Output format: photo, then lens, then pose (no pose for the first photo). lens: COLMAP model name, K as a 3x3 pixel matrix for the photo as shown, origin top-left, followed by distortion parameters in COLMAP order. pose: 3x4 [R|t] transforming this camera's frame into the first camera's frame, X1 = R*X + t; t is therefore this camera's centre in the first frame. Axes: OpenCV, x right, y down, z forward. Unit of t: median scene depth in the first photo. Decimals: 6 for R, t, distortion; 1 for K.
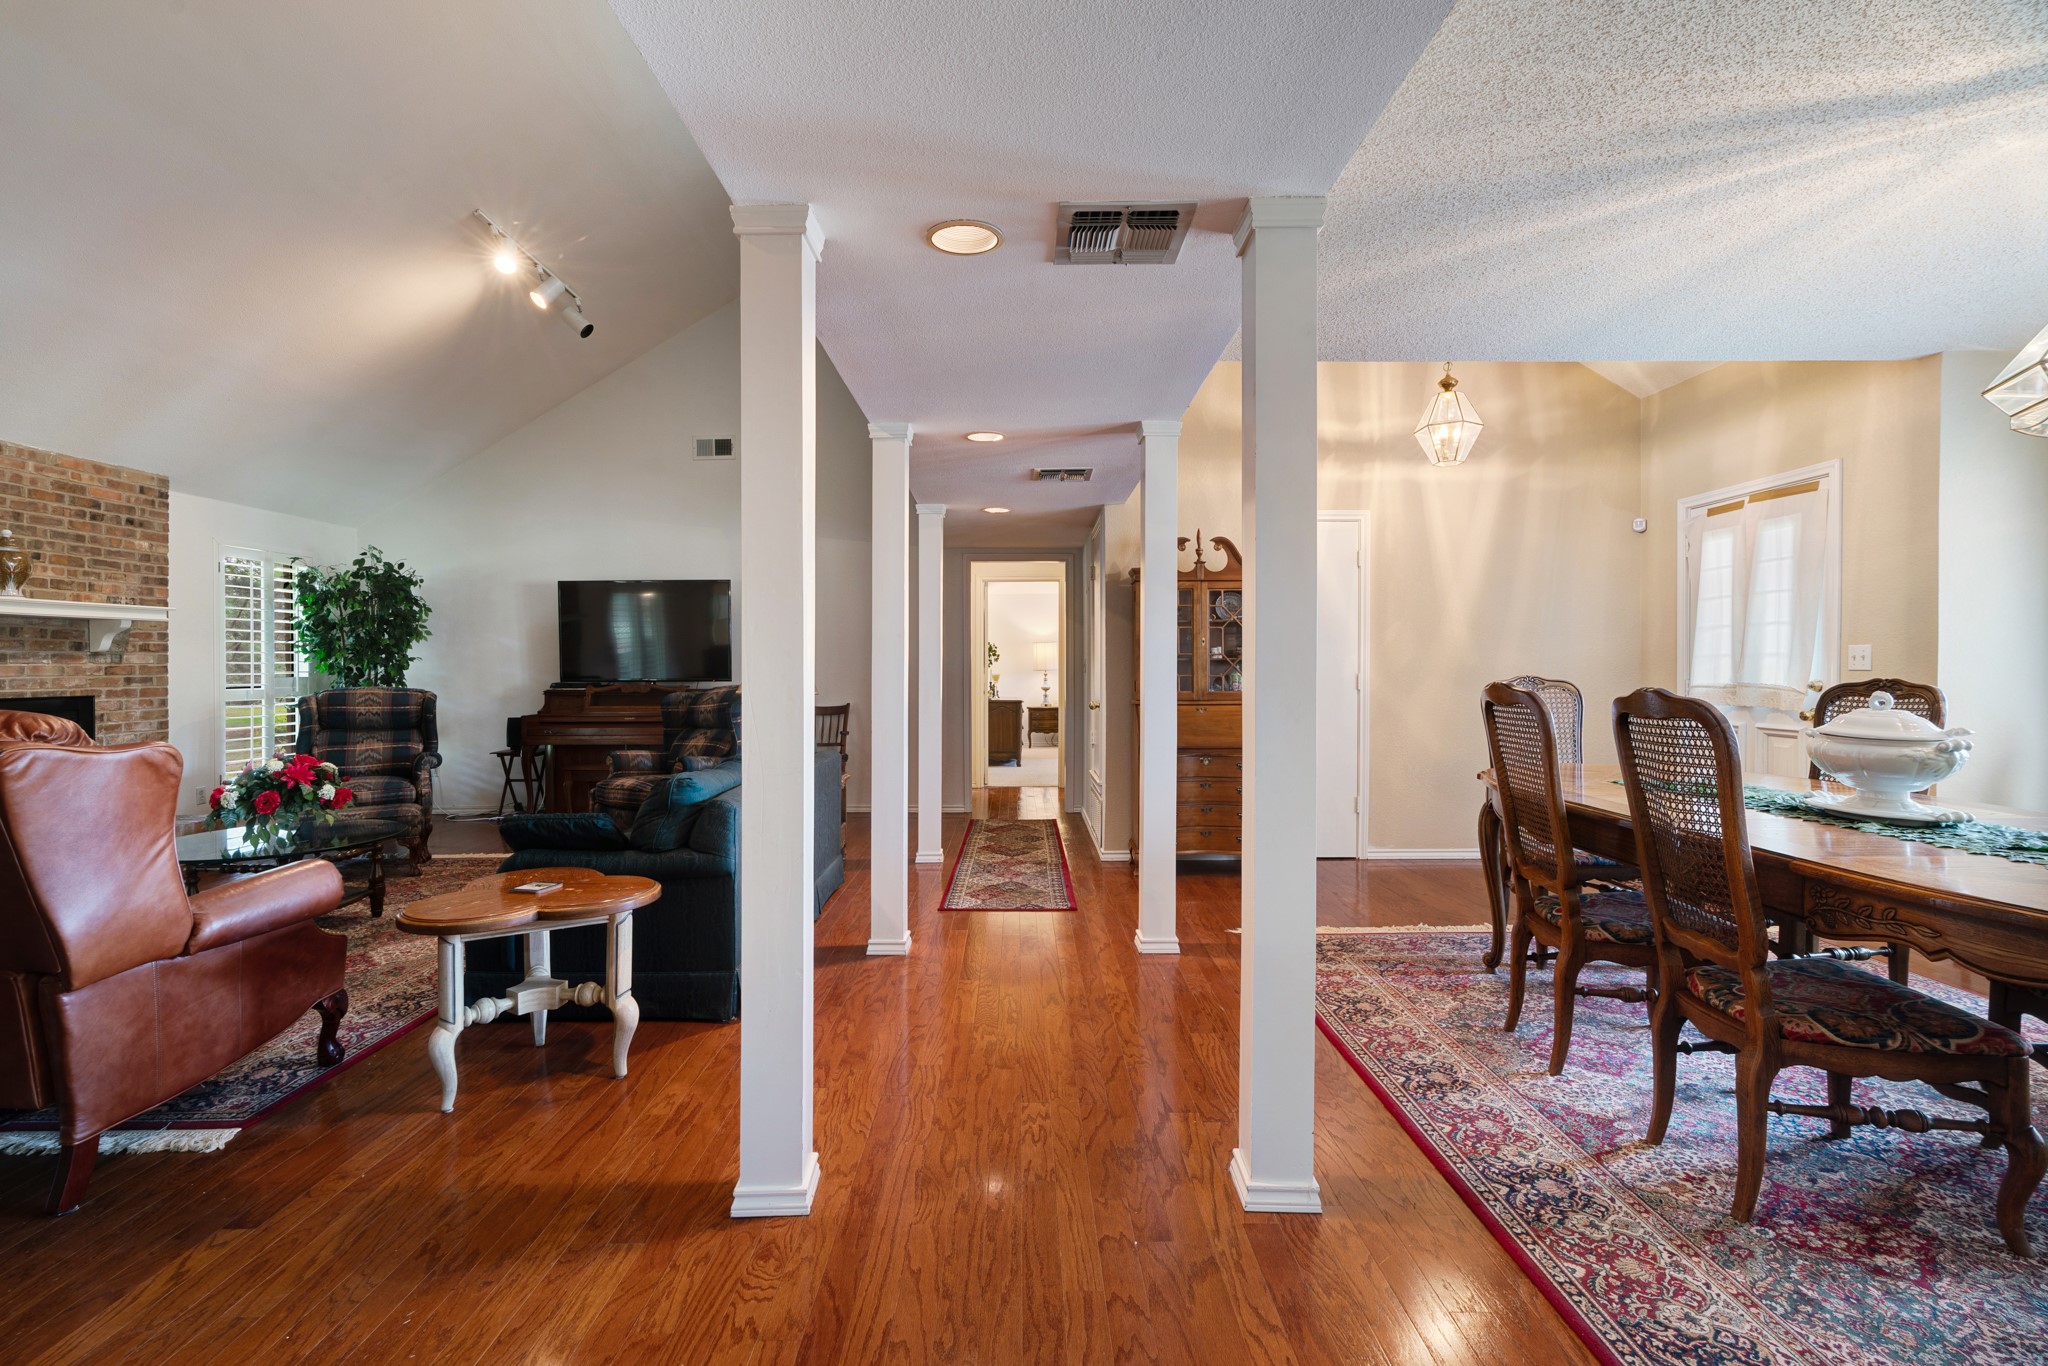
lens RADIAL K [[958.3, 0, 1024.7], [0, 958.3, 662.4], [0, 0, 1]] dist [0.005112, 0.000334]
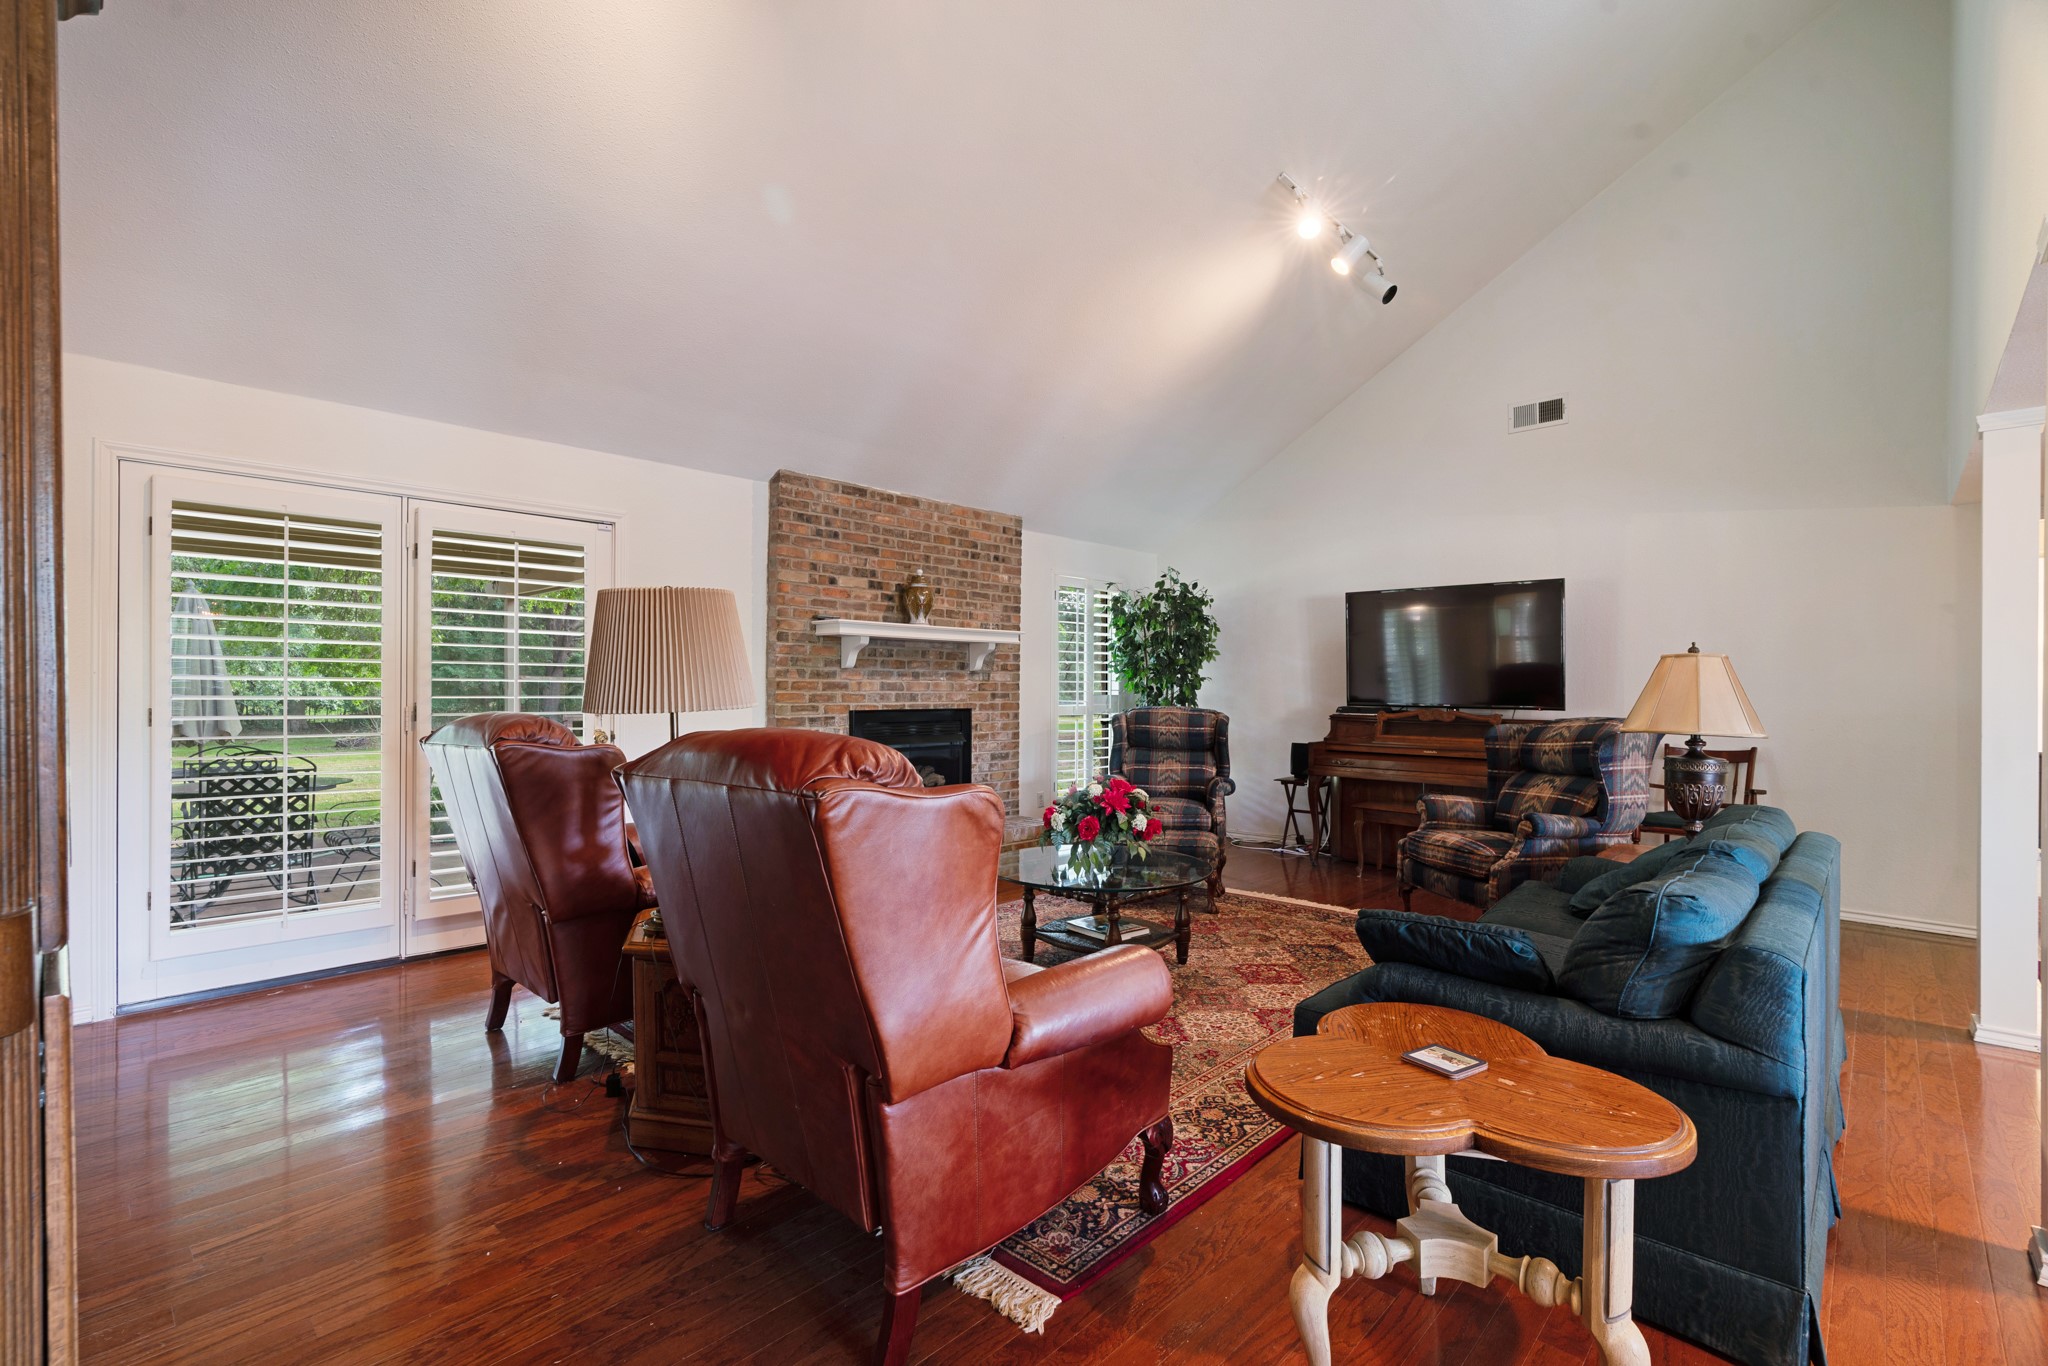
lens RADIAL K [[917.4, 0, 960.0], [0, 917.4, 668.8], [0, 0, 1]] dist [0.001813, -0.009432]
pose [[0.693548, -0.000920, -0.720410, -0.167341], [-0.011057, 0.999868, -0.011922, -0.000014], [0.720326, 0.016234, 0.693446, 0.208418]]
